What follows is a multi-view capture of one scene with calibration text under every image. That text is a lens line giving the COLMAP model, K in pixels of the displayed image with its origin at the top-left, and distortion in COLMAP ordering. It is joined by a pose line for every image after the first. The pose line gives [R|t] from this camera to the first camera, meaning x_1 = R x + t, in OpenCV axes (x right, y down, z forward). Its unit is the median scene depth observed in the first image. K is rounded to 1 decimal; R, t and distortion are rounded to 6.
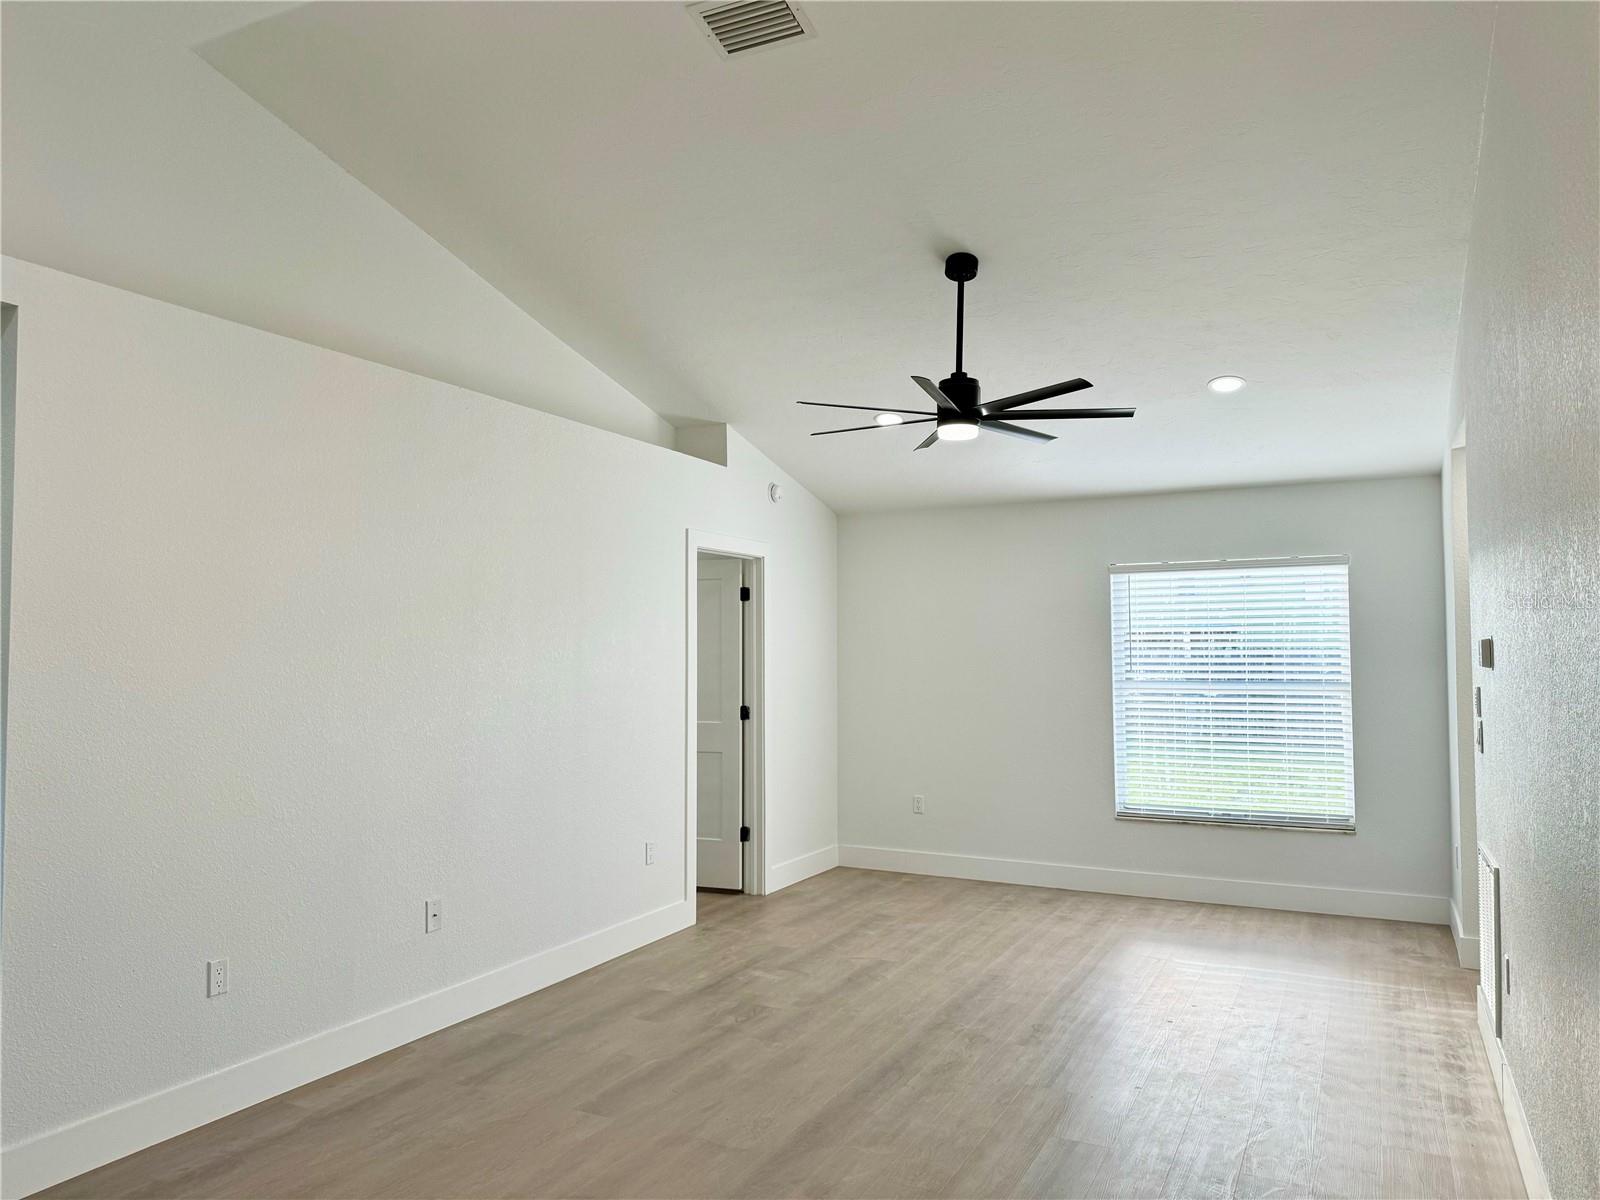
lens RADIAL K [[1107.0, 0, 800.0], [0, 1107.0, 600.0], [0, 0, 1]] dist [0.135180, -0.128680]
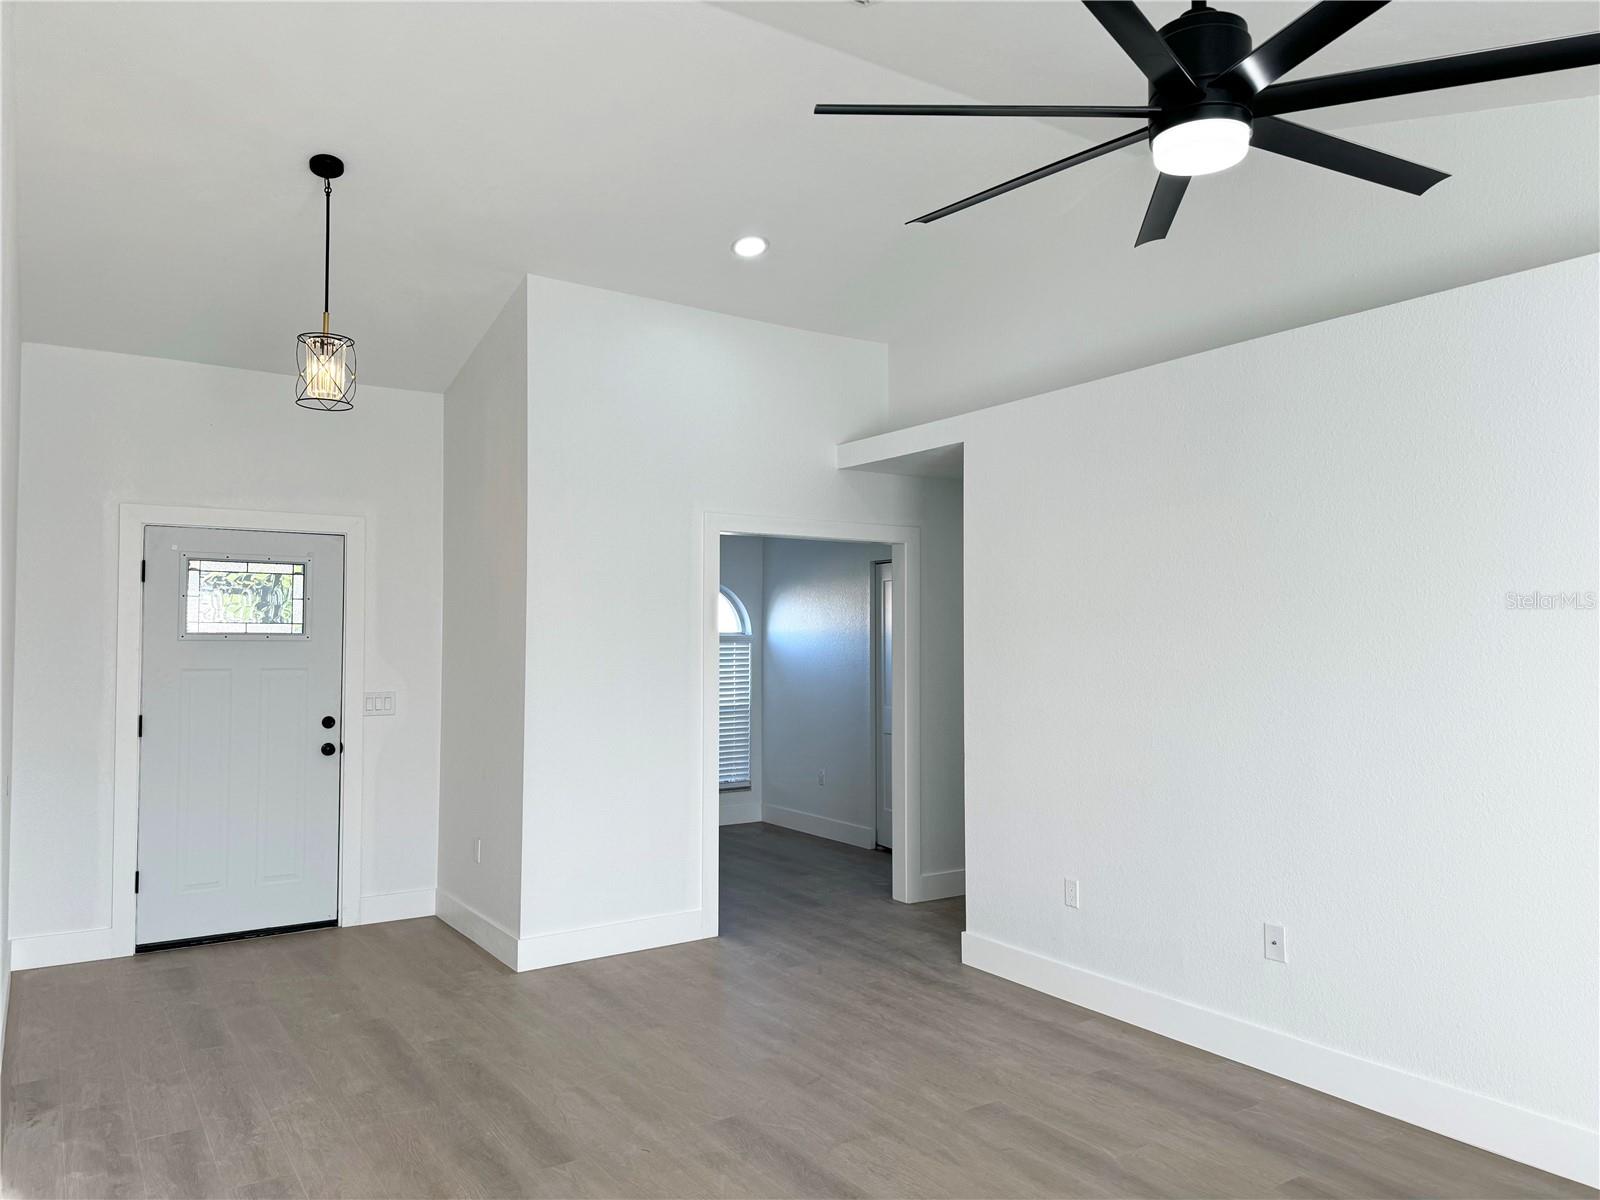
lens RADIAL K [[1107.0, 0, 800.0], [0, 1107.0, 600.0], [0, 0, 1]] dist [0.135180, -0.128680]
pose [[-0.489162, -0.037763, -0.871375, 0.736955], [0.052970, 0.995932, -0.072896, 0.066196], [0.870583, -0.081815, -0.485172, 1.300662]]
